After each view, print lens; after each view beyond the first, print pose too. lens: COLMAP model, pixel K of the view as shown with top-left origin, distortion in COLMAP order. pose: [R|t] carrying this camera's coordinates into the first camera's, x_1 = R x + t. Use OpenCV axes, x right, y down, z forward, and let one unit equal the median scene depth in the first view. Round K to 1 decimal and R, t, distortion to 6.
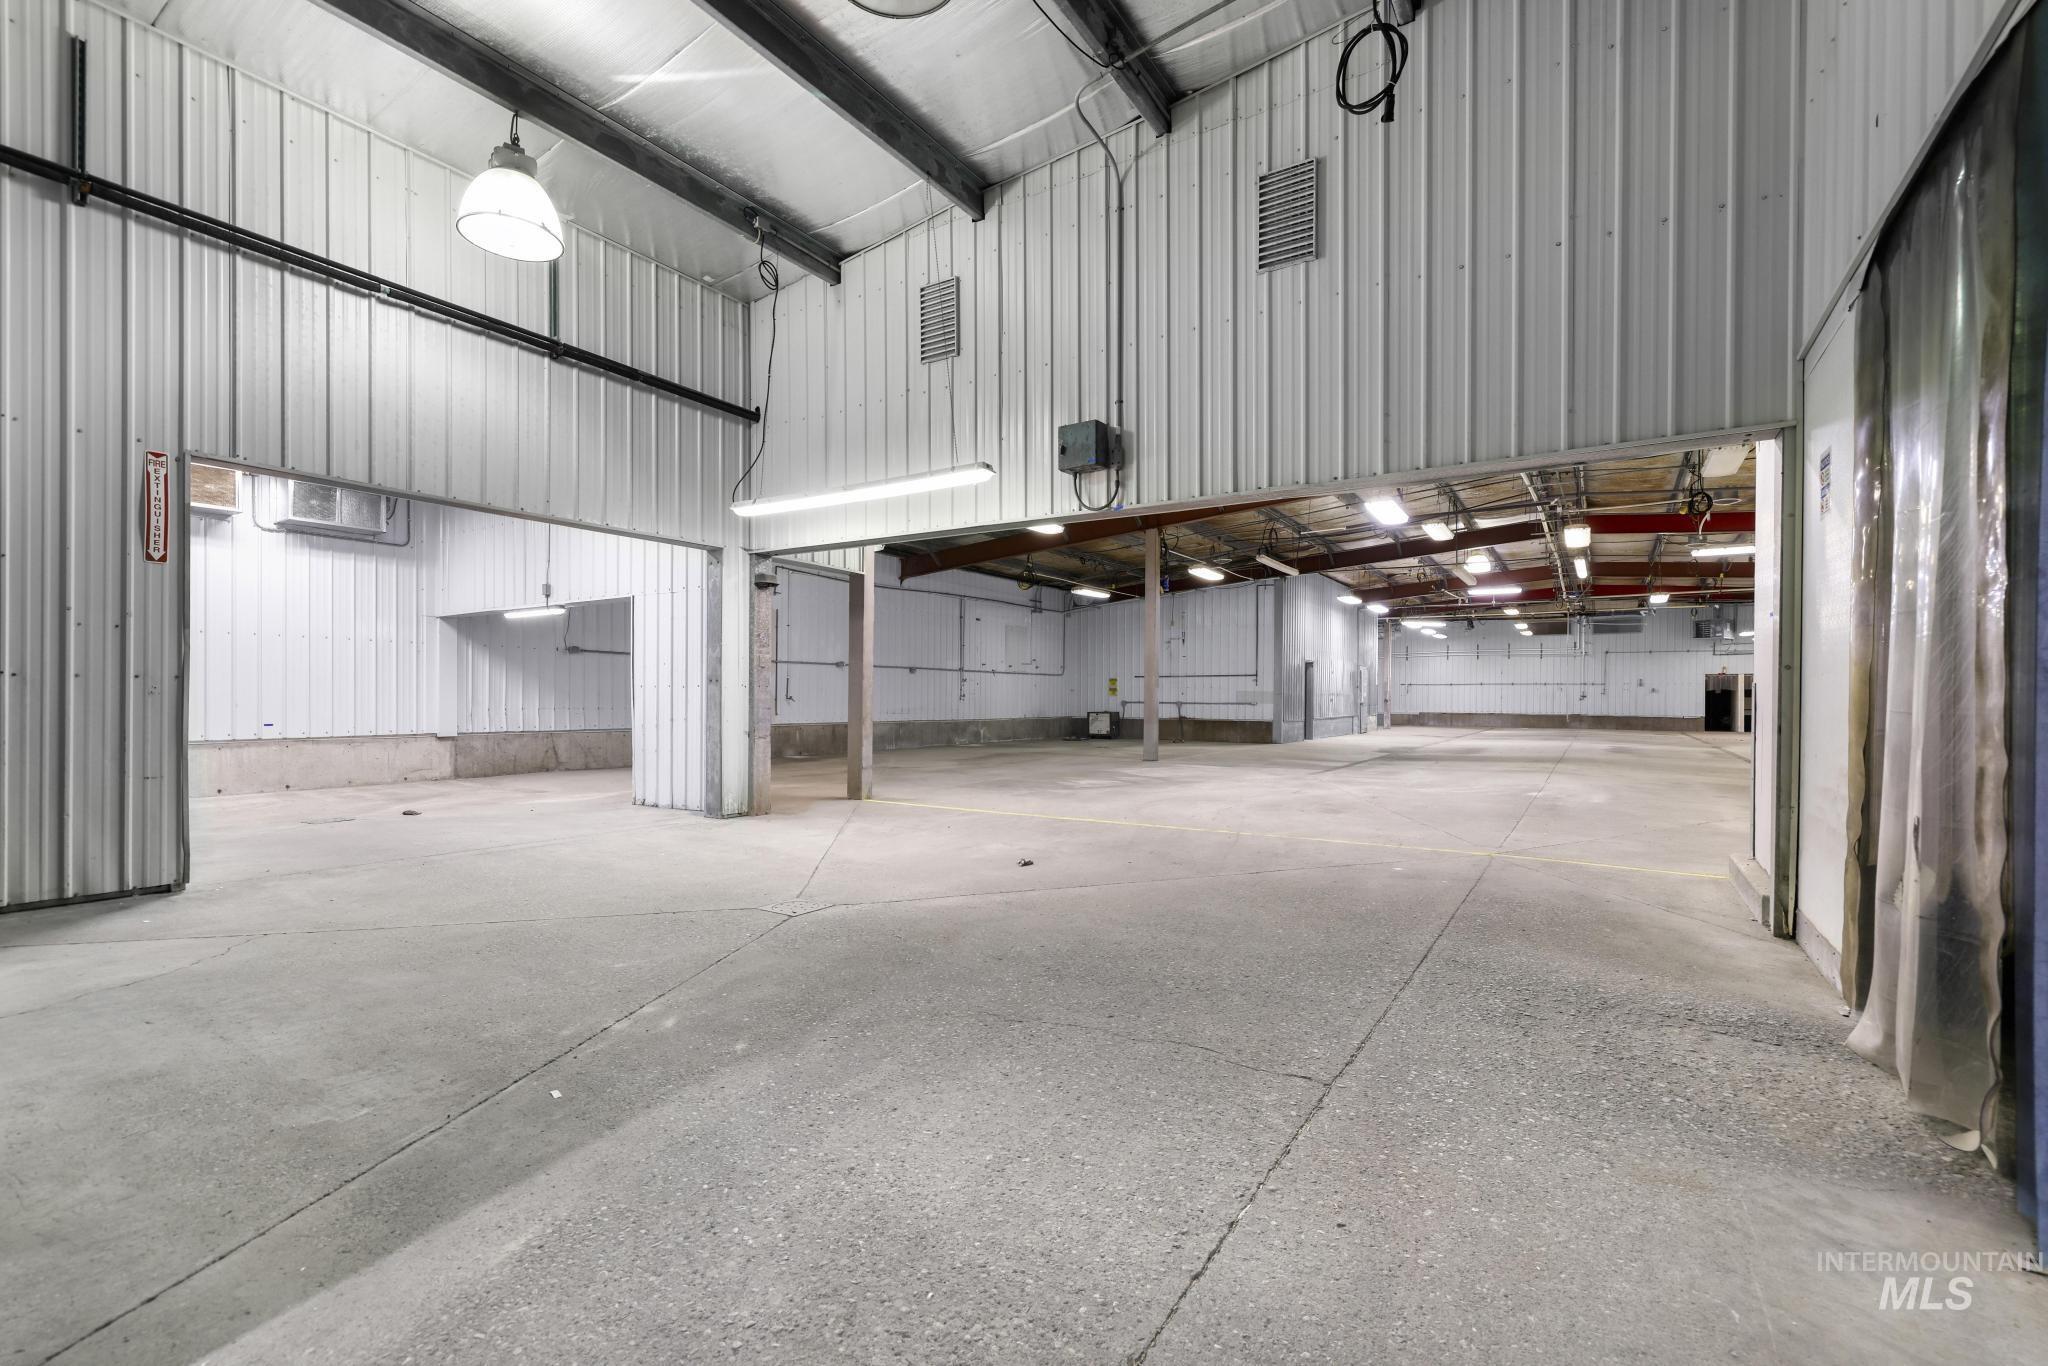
lens RADIAL K [[898.3, 0, 1026.6], [0, 898.3, 696.4], [0, 0, 1]] dist [-0.000871, -0.000412]
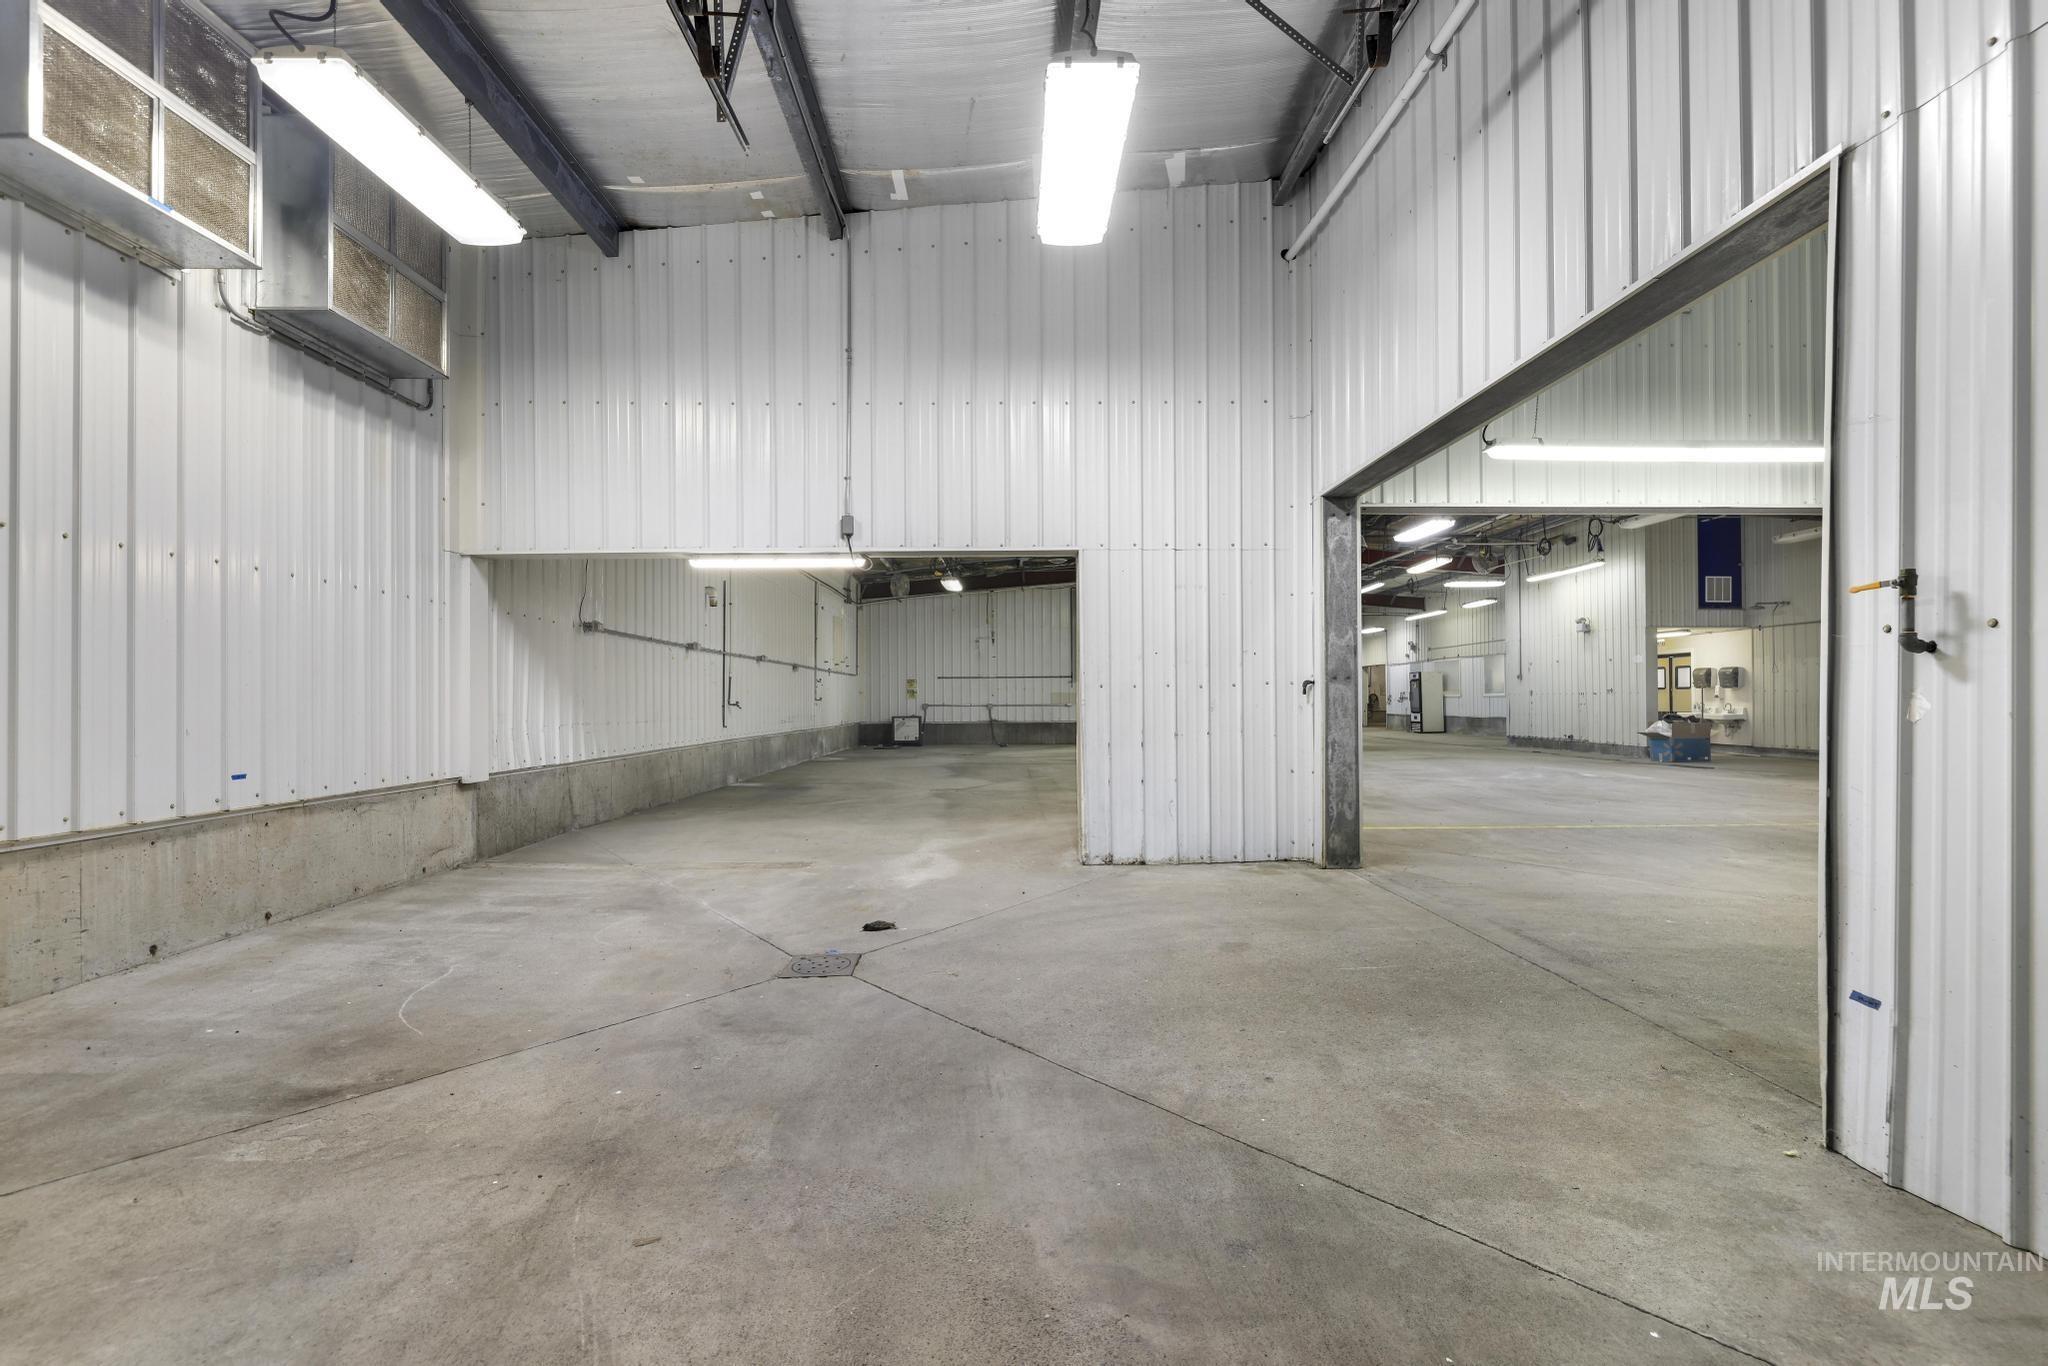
lens RADIAL K [[898.3, 0, 1026.6], [0, 898.3, 696.4], [0, 0, 1]] dist [-0.000871, -0.000412]
pose [[0.831628, -0.006570, 0.555294, -0.338052], [0.008188, 0.999966, -0.000432, -0.001600], [-0.555273, 0.004906, 0.831654, 0.190646]]
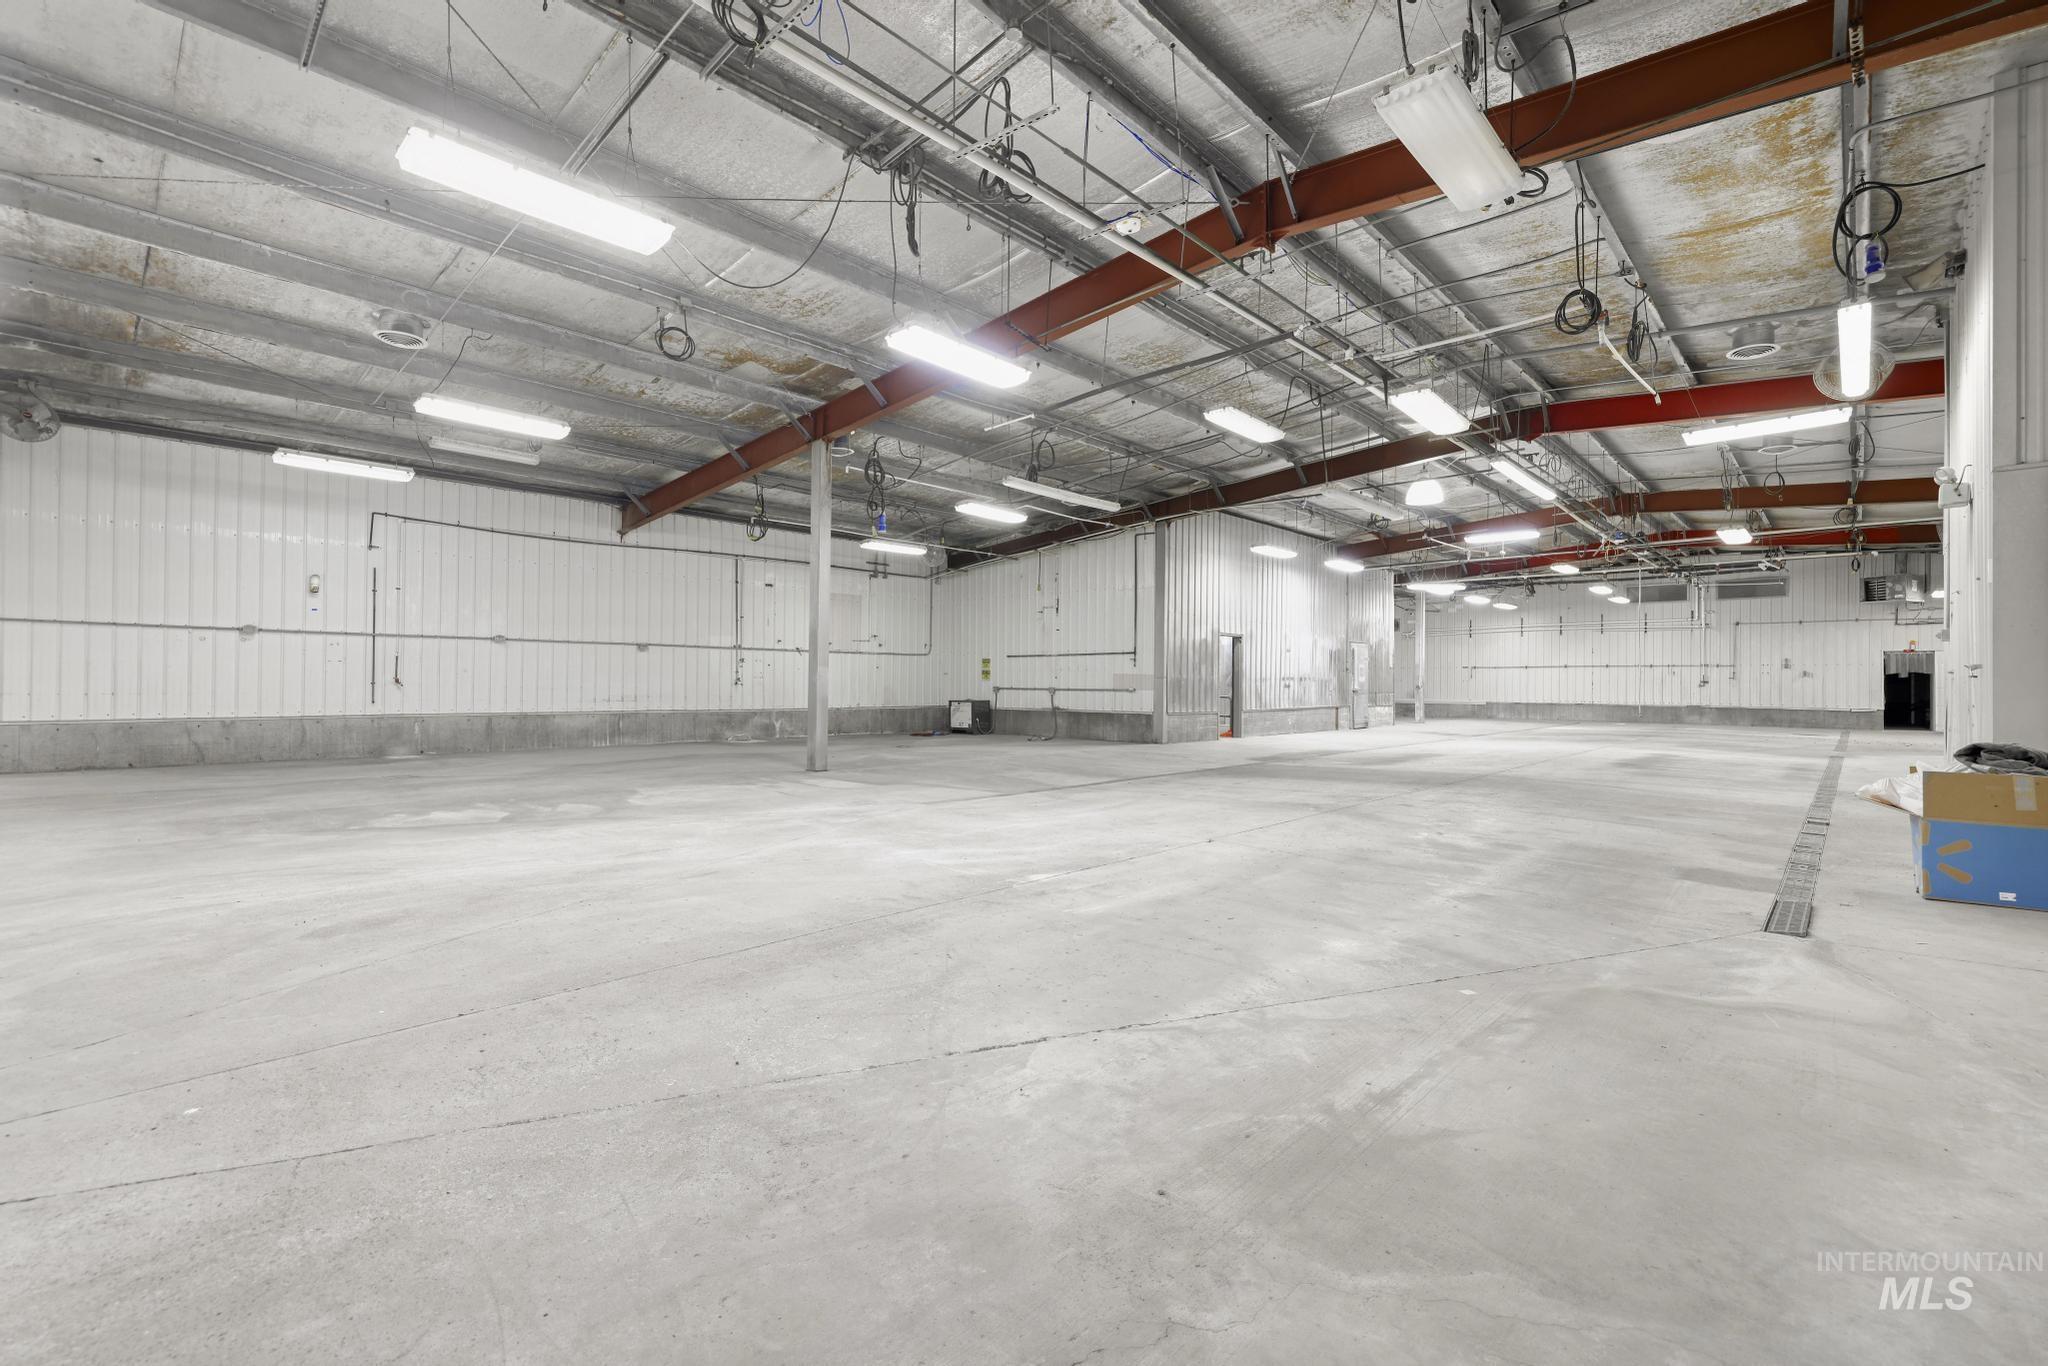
lens RADIAL K [[884.7, 0, 1020.7], [0, 884.7, 668.6], [0, 0, 1]] dist [-0.000678, -0.000018]
pose [[0.982790, -0.002157, -0.184716, 0.294534], [-0.000861, 0.999868, -0.016255, 0.001796], [0.184726, 0.016135, 0.982658, 0.247339]]
